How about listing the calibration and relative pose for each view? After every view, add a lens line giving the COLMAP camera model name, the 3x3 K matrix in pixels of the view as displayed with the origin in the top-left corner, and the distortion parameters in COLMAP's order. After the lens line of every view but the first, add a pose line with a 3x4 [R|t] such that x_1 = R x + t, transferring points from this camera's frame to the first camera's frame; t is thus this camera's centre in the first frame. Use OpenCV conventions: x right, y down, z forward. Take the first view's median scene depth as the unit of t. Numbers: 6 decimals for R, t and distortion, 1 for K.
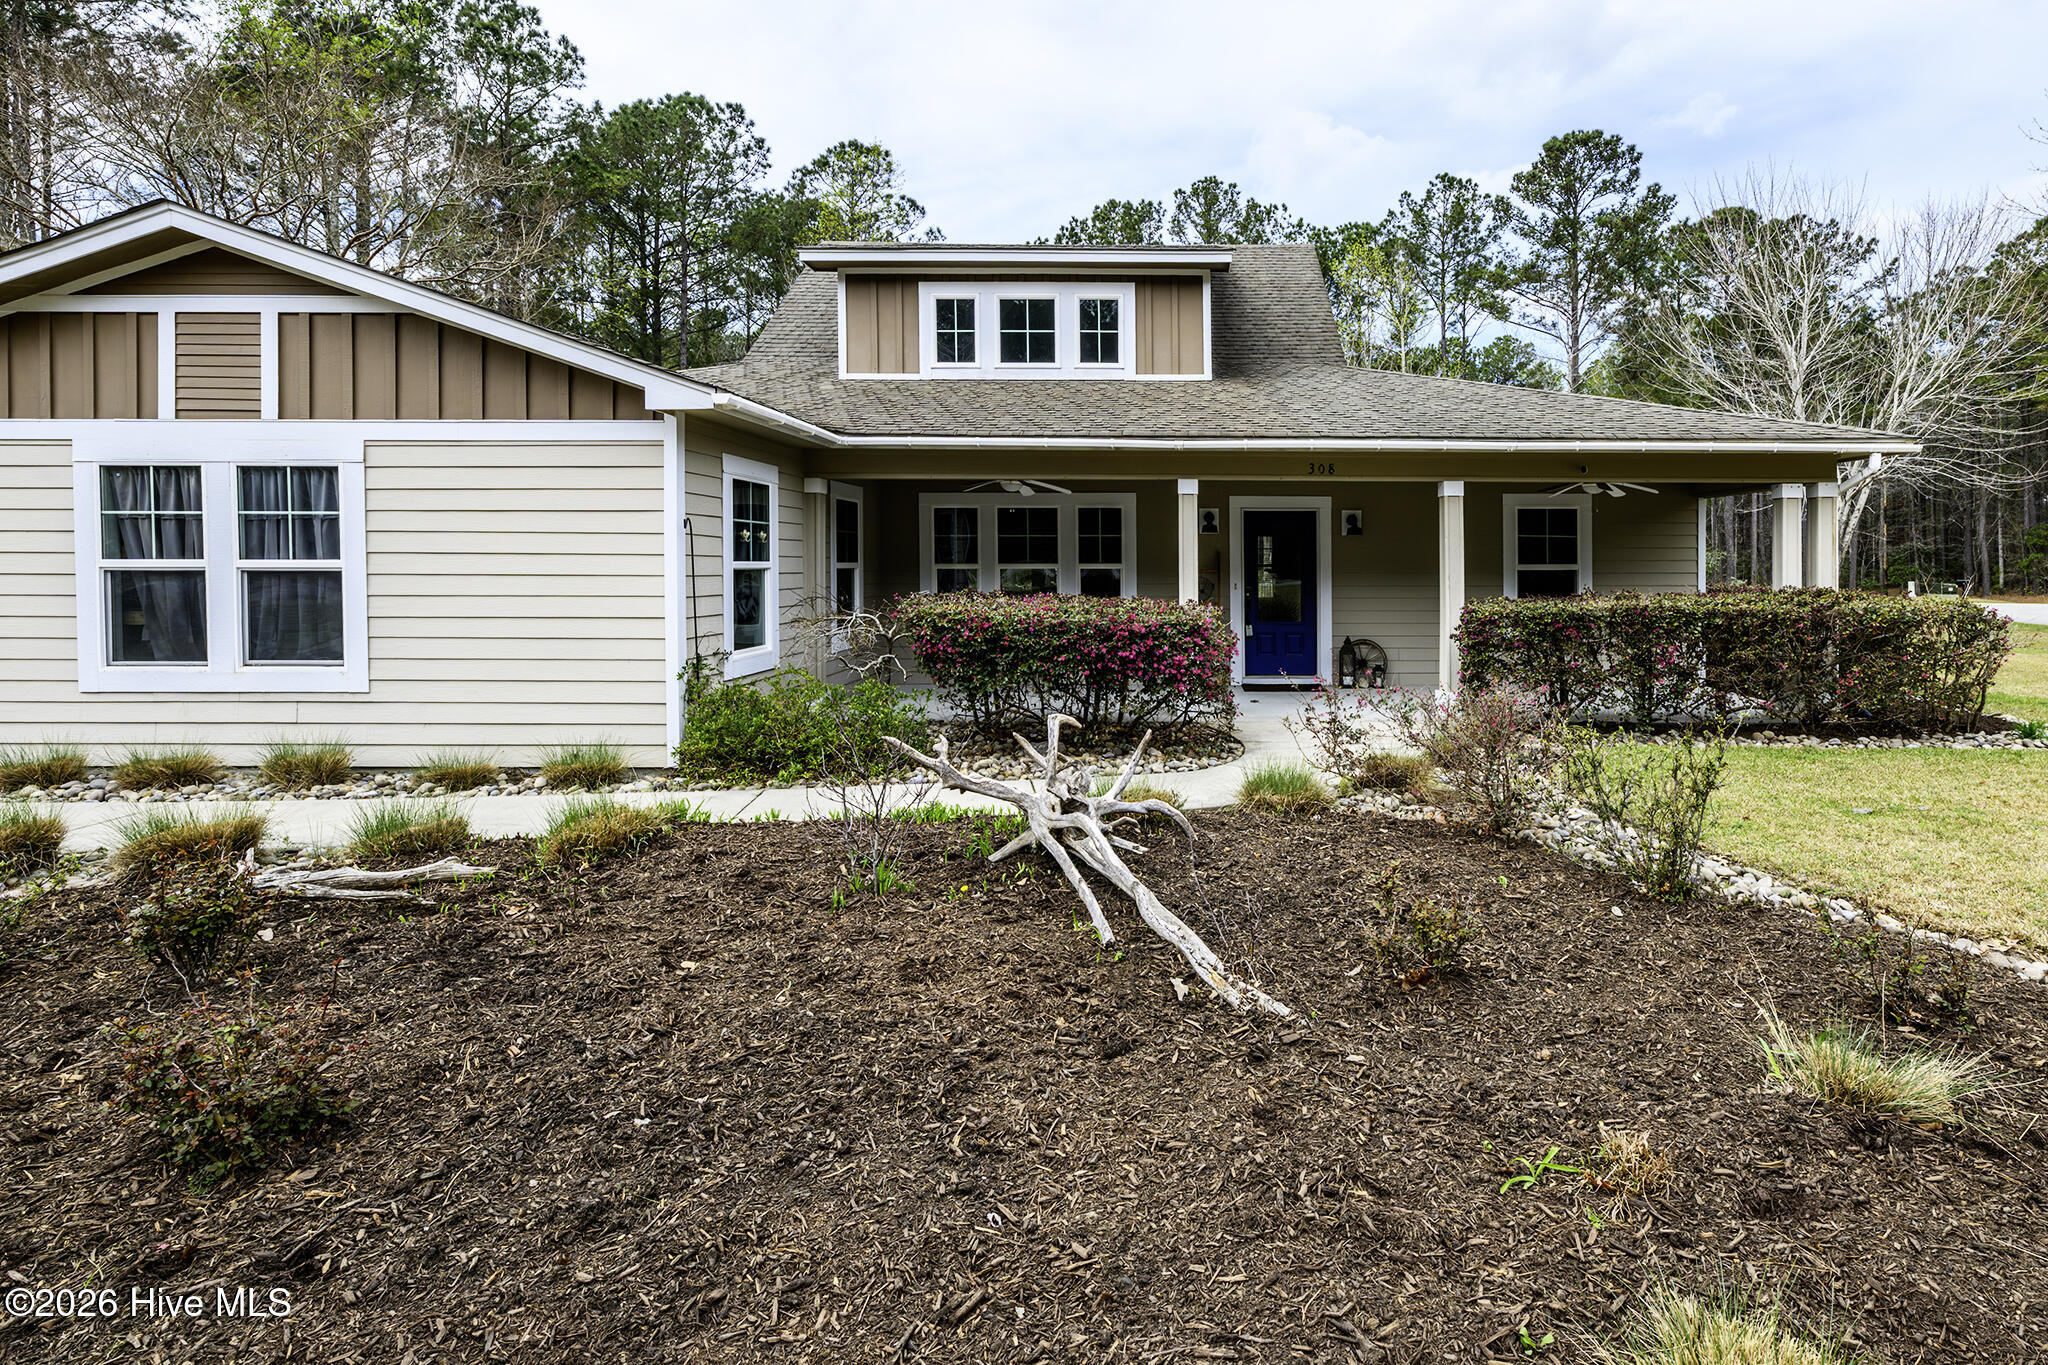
lens RADIAL K [[993.1, 0, 1171.3], [0, 993.1, 566.5], [0, 0, 1]] dist [0.000674, 0.000551]
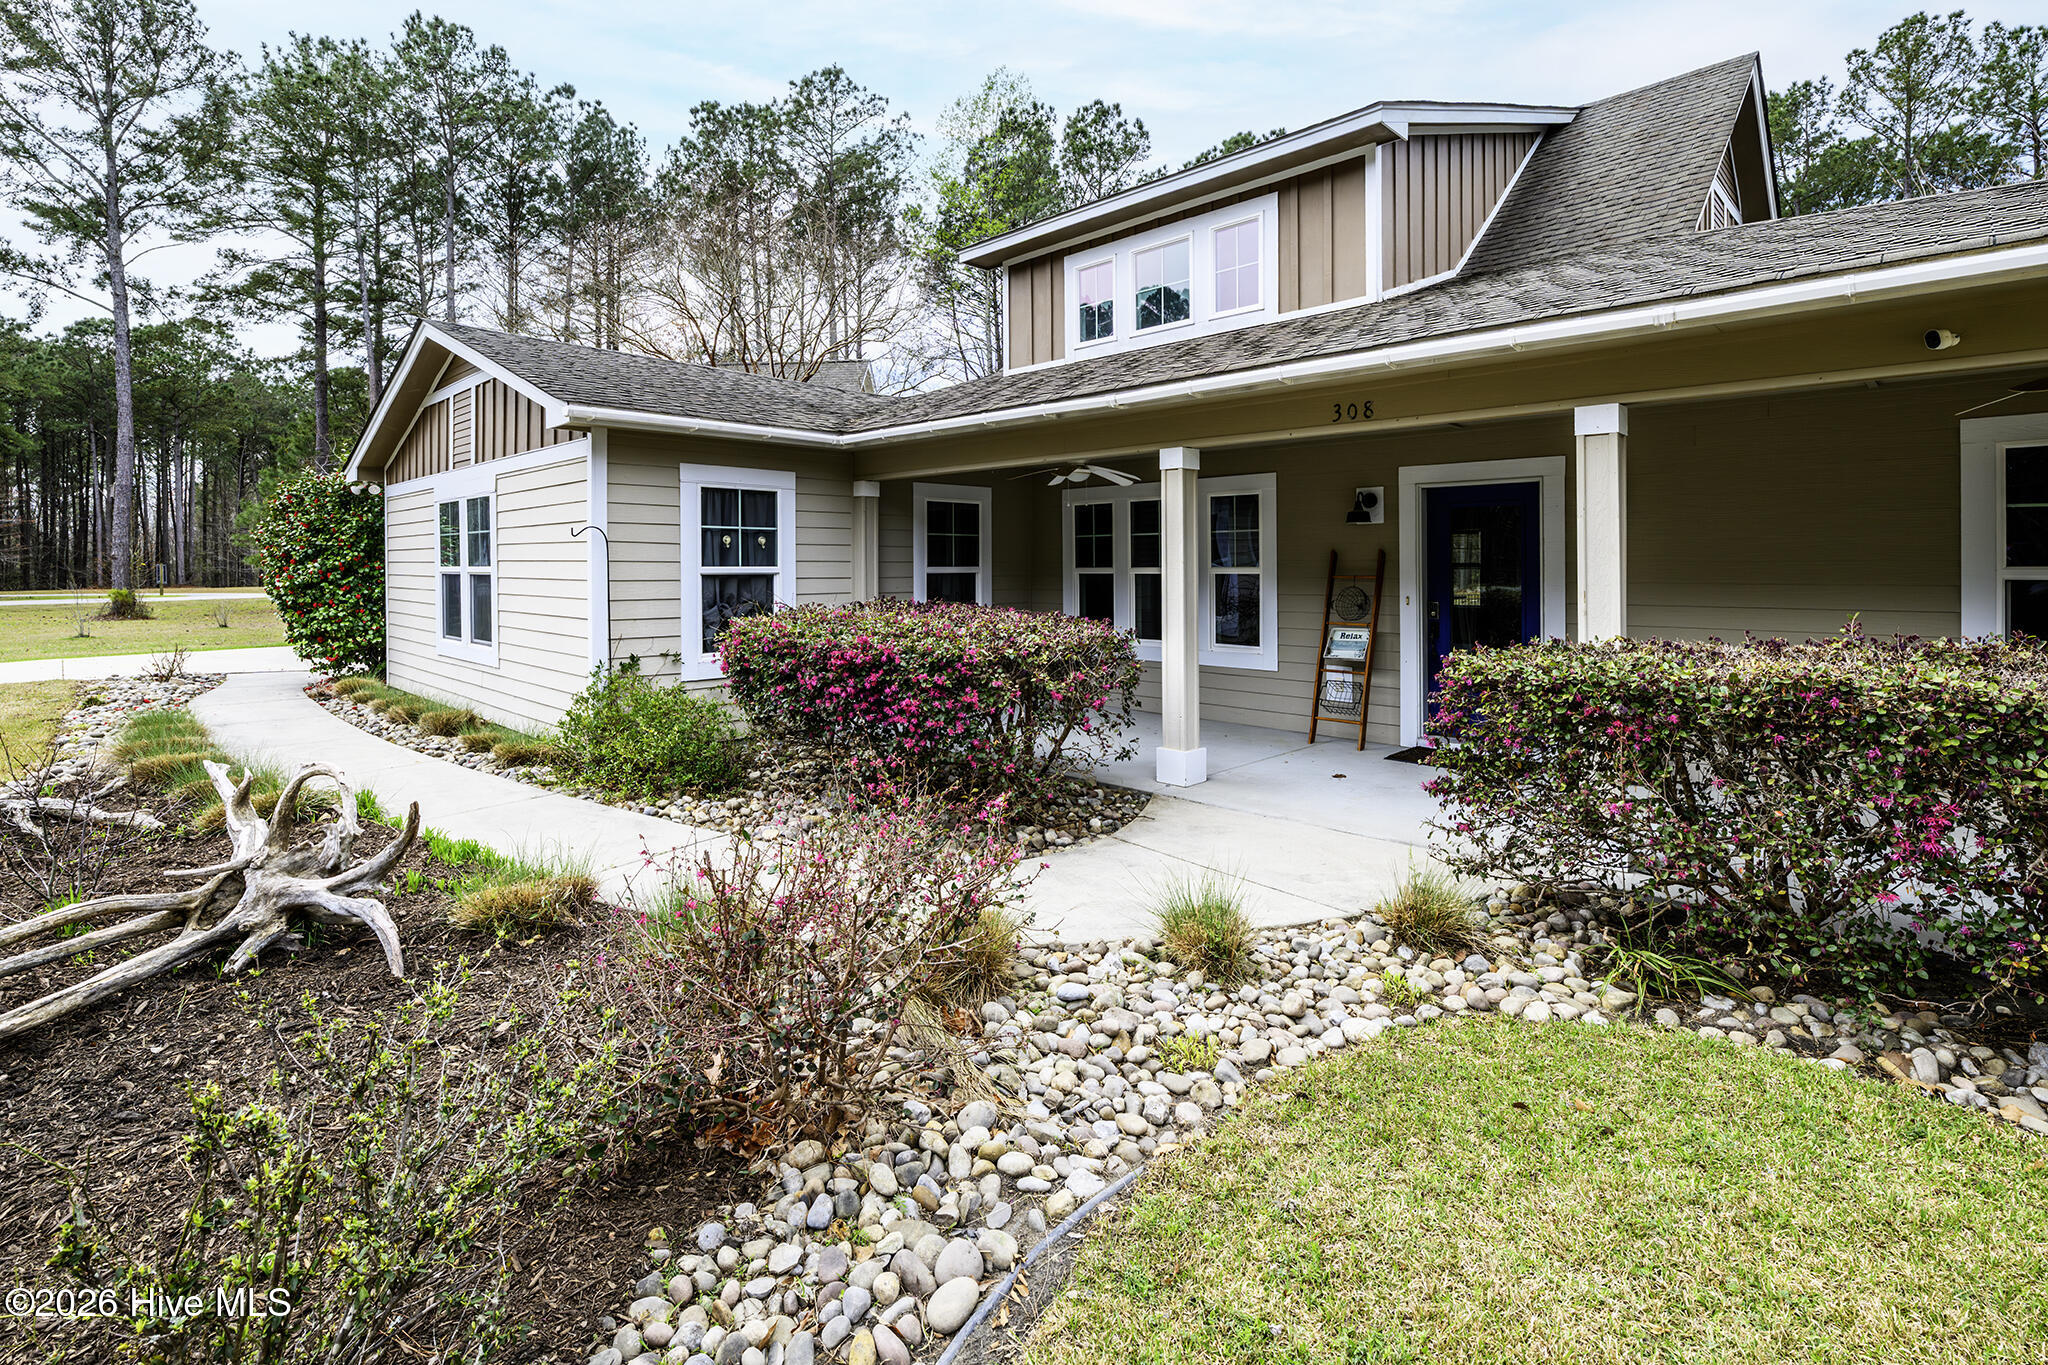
lens RADIAL K [[958.6, 0, 1029.6], [0, 958.6, 571.8], [0, 0, 1]] dist [-0.000395, 0.000036]
pose [[0.714099, 0.001308, -0.700043, 0.082080], [0.001936, 0.999991, 0.003843, -0.000493], [0.700042, -0.004100, 0.714090, 0.085334]]
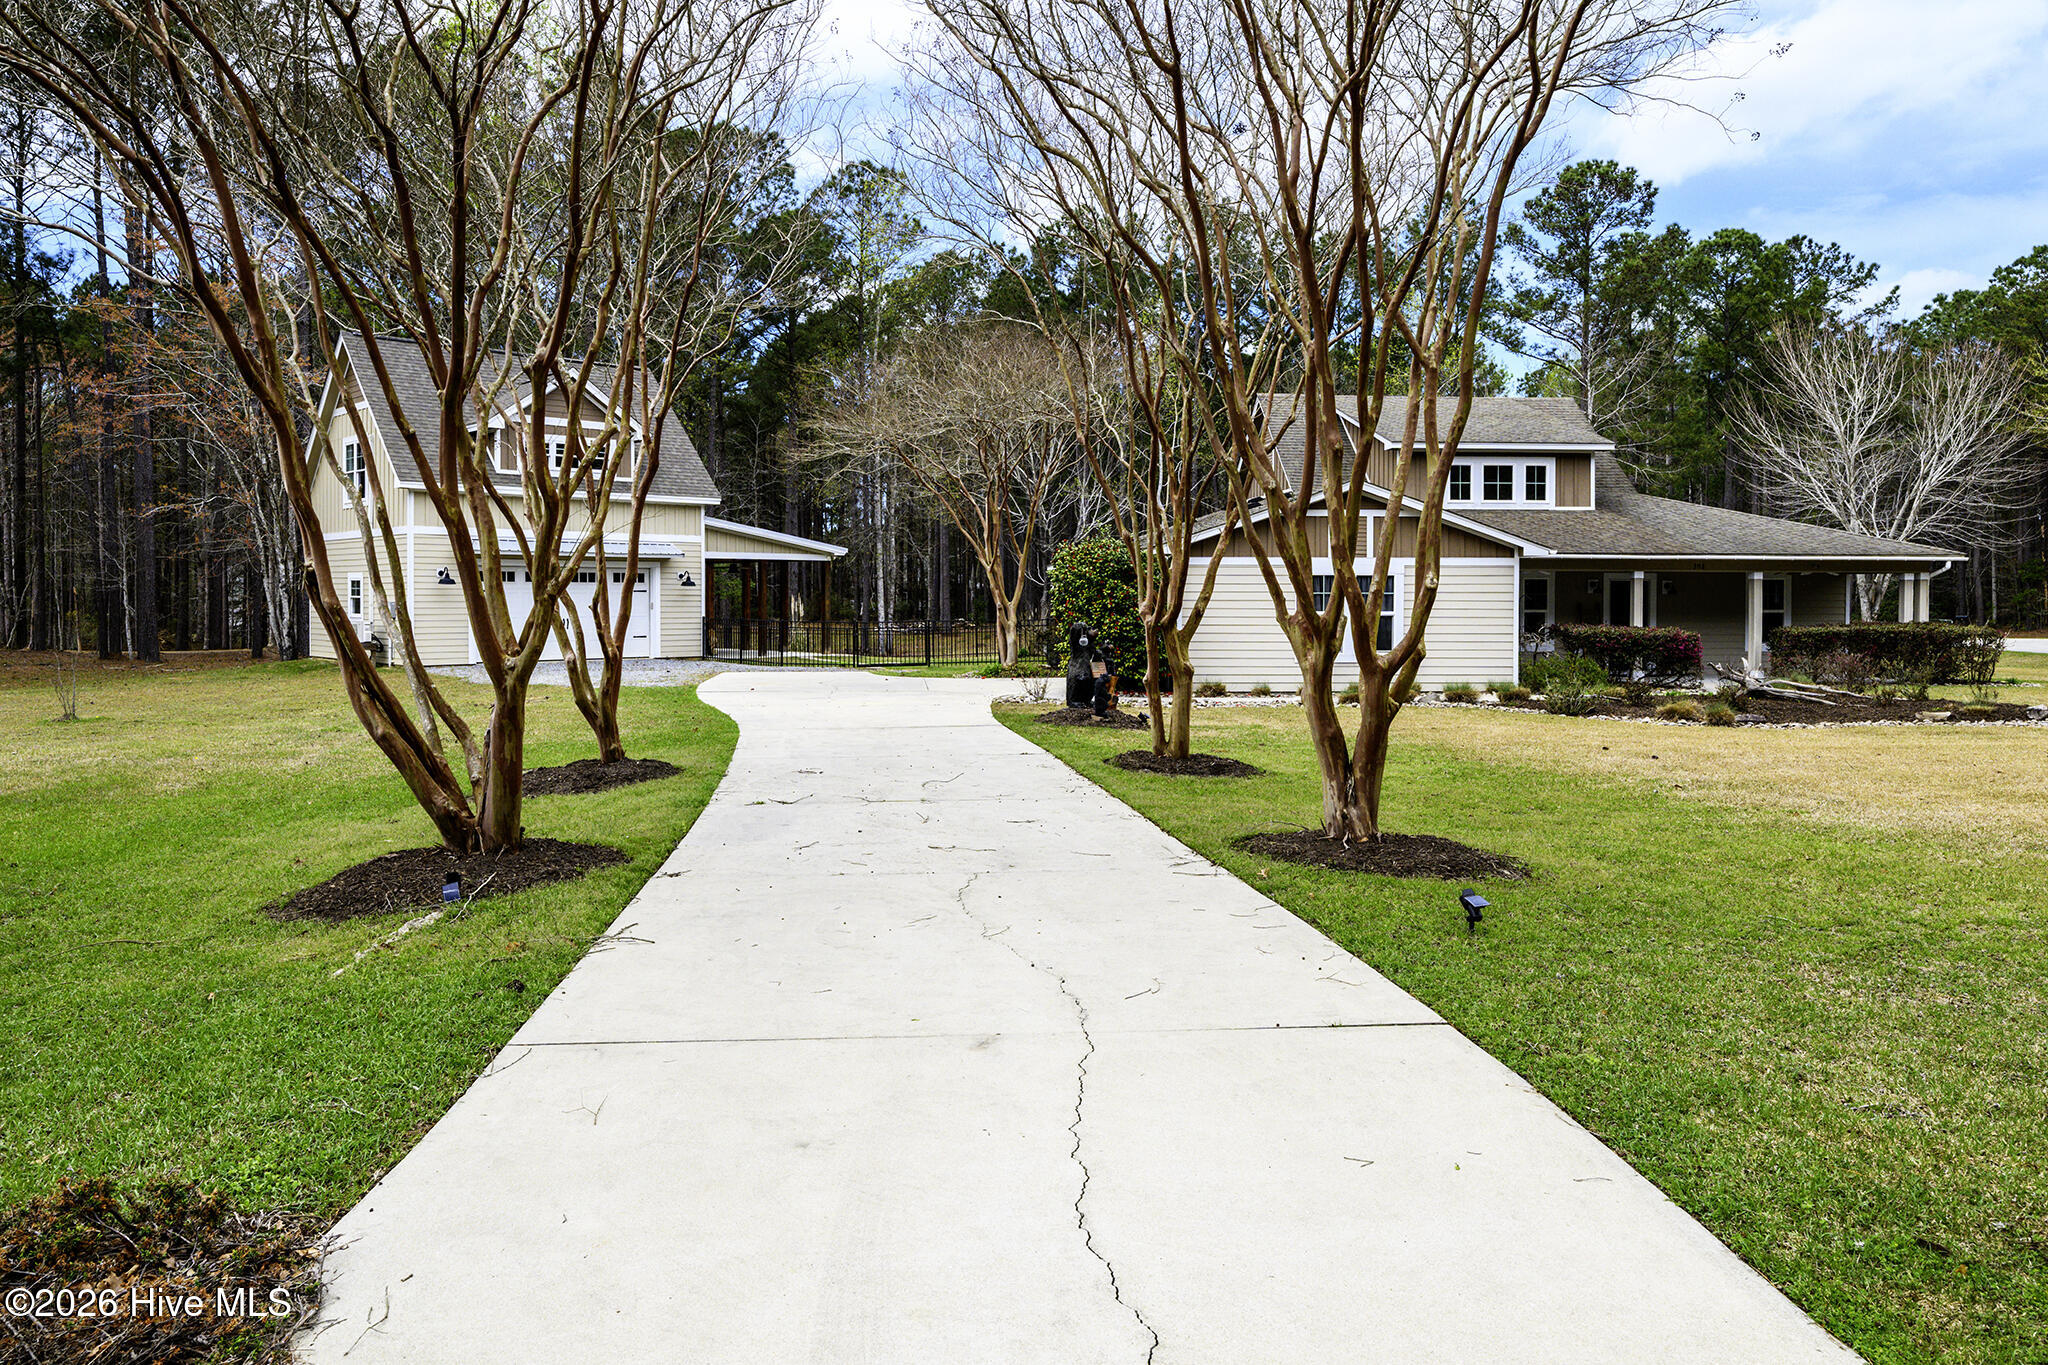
lens RADIAL K [[1389.7, 0, 980.1], [0, 1389.7, 621.1], [0, 0, 1]] dist [-0.000083, 0.003040]
pose [[0.997776, -0.002223, 0.066615, -0.310039], [0.001128, 0.999864, 0.016471, -0.006209], [-0.066642, -0.016359, 0.997643, -0.366451]]
